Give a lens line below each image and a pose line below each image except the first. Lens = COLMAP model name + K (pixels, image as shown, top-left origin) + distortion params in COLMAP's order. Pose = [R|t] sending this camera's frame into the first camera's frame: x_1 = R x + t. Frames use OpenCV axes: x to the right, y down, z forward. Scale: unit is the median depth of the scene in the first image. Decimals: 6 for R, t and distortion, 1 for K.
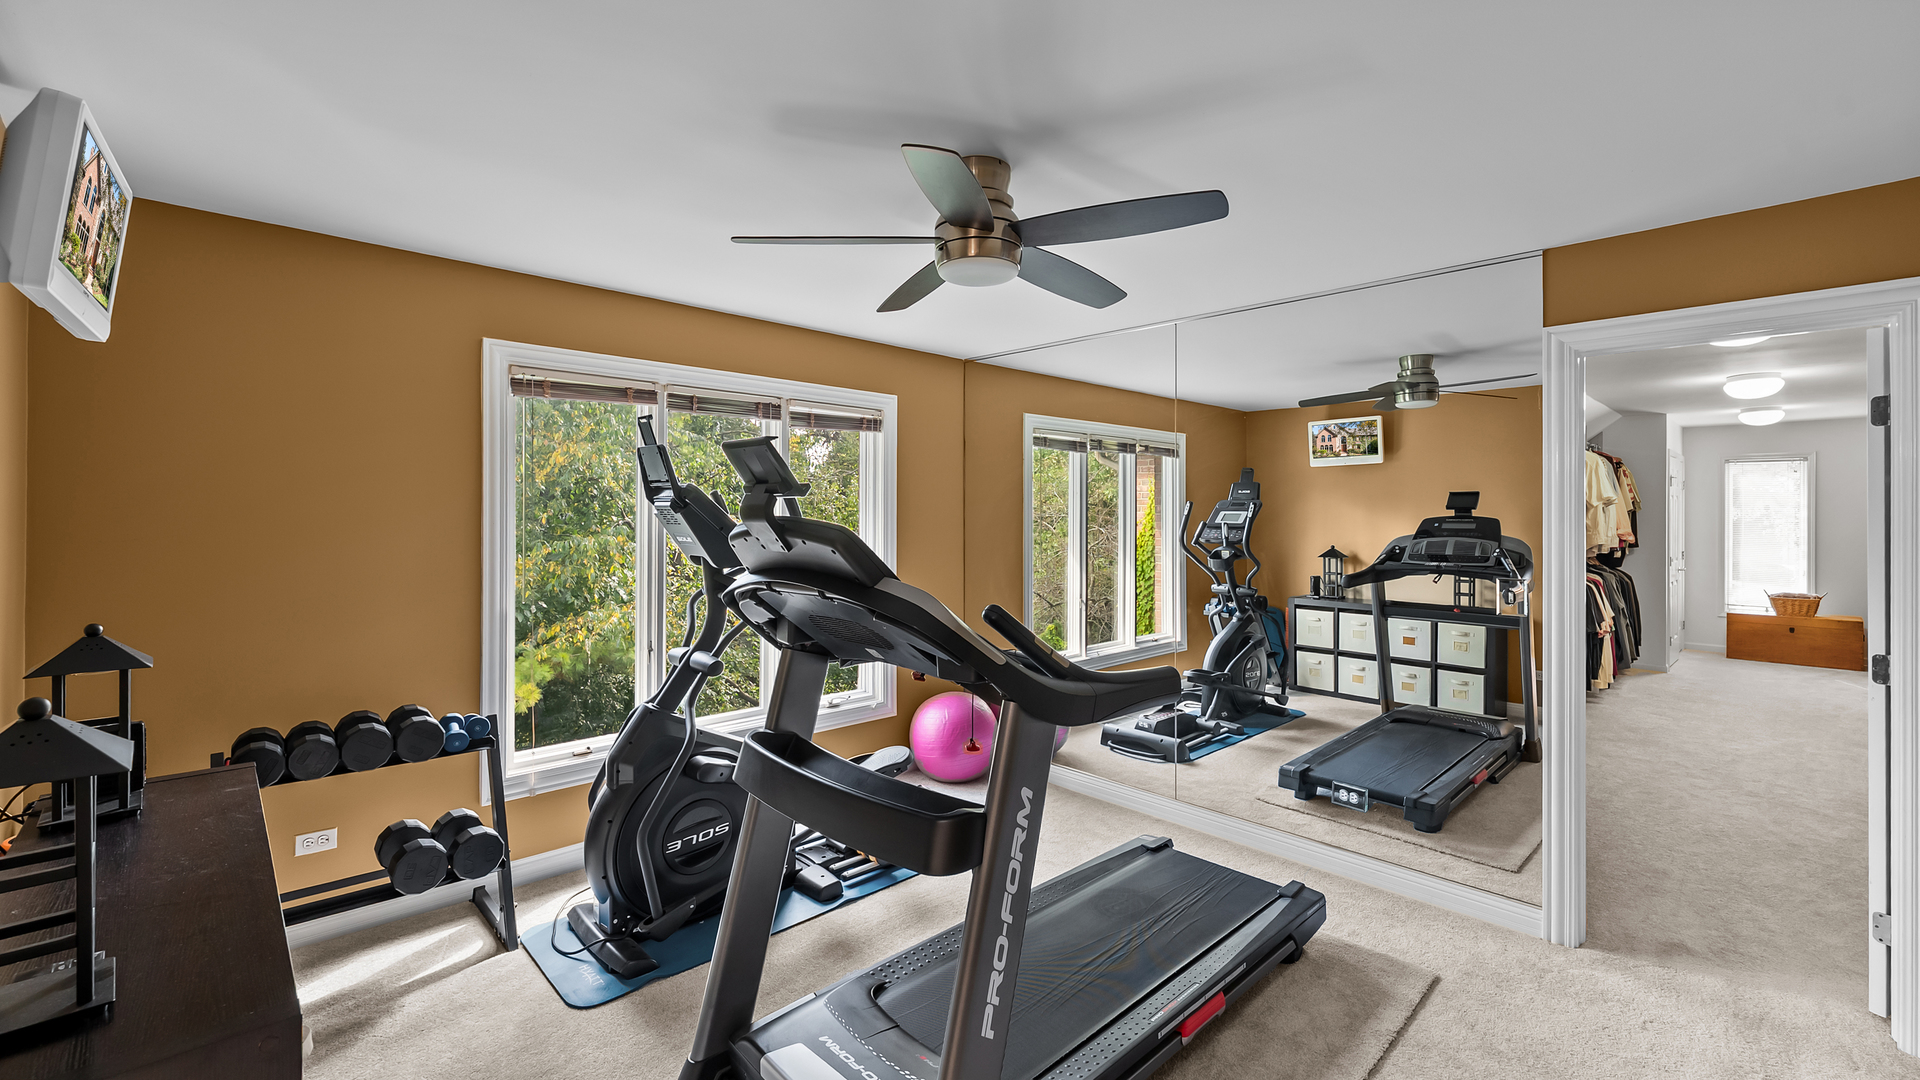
lens RADIAL K [[796.1, 0, 958.0], [0, 796.1, 506.5], [0, 0, 1]] dist [-0.001097, -0.000451]
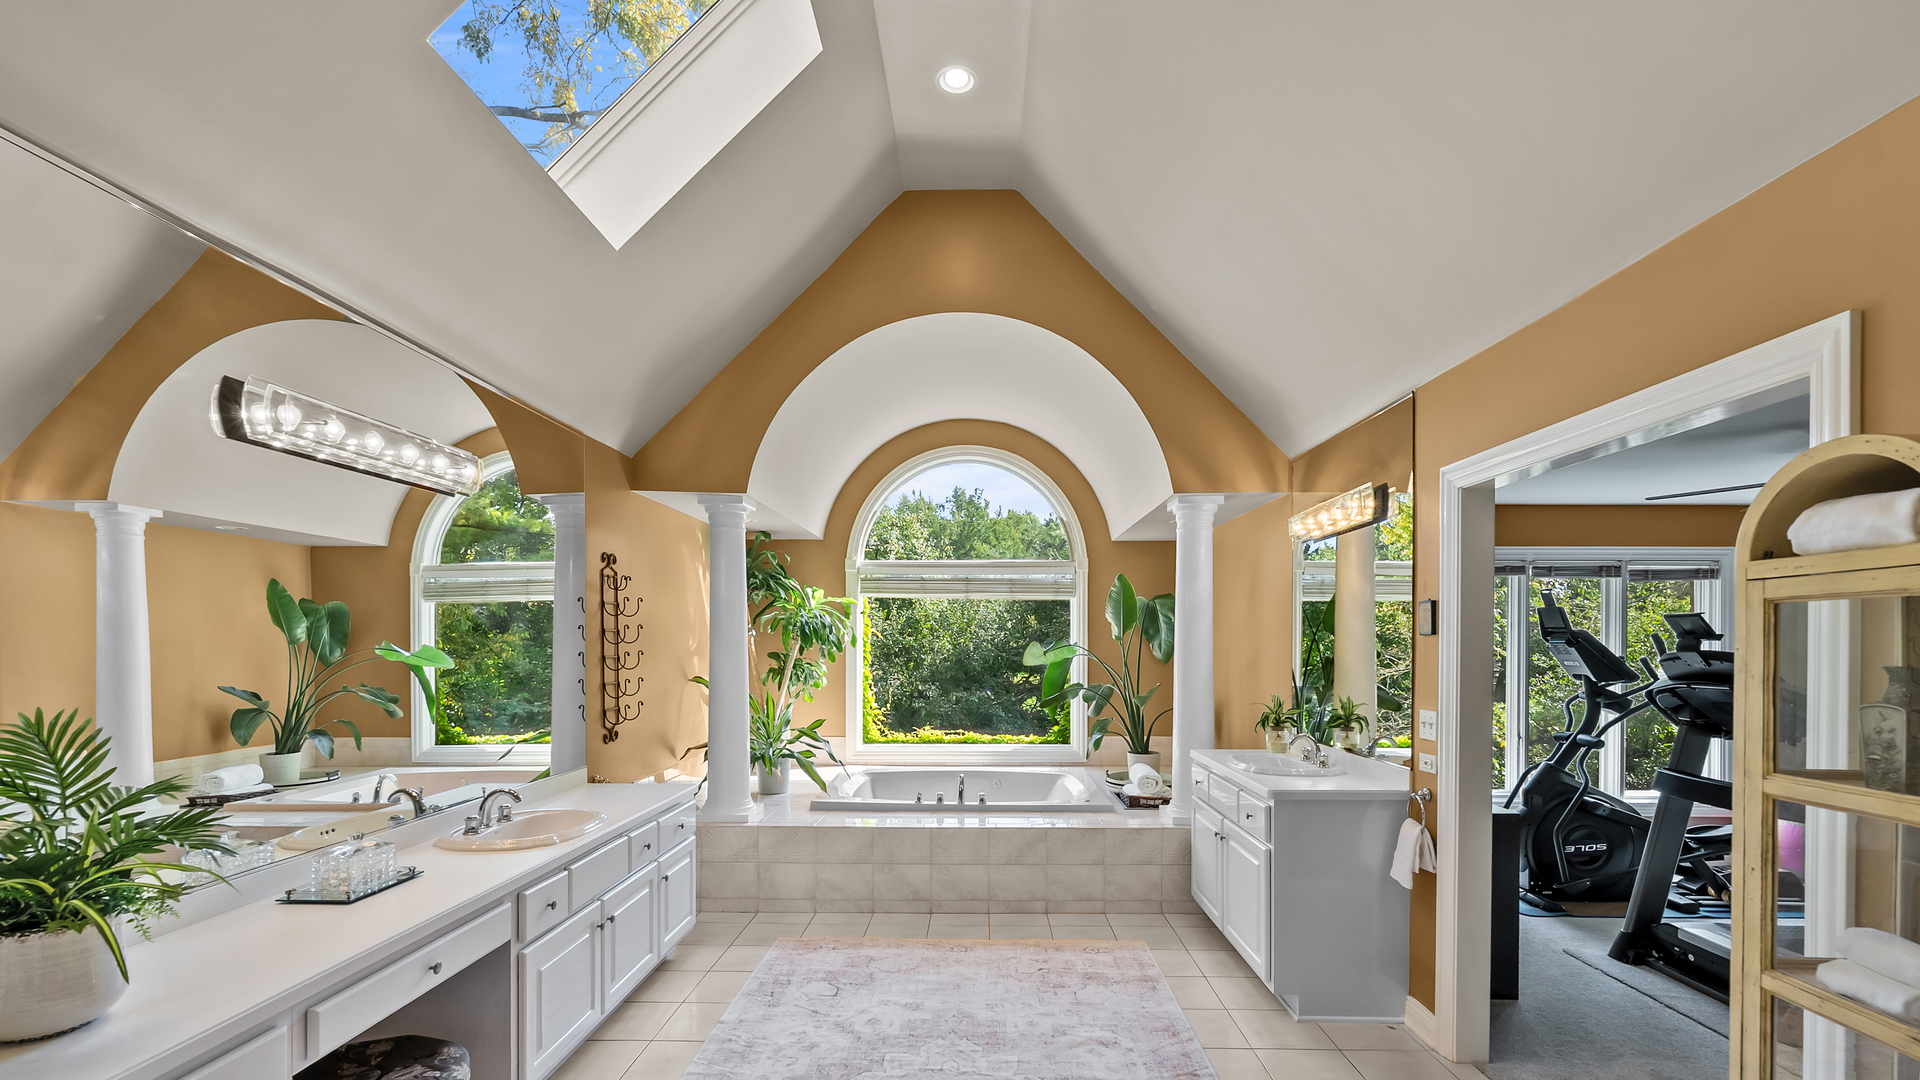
lens RADIAL K [[804.0, 0, 958.9], [0, 804.0, 649.6], [0, 0, 1]] dist [0.000150, -0.000035]
pose [[0.701332, 0.006051, -0.712809, -0.049573], [0.003861, 0.999917, 0.012287, -0.010688], [0.712824, -0.011369, 0.701251, -0.920975]]
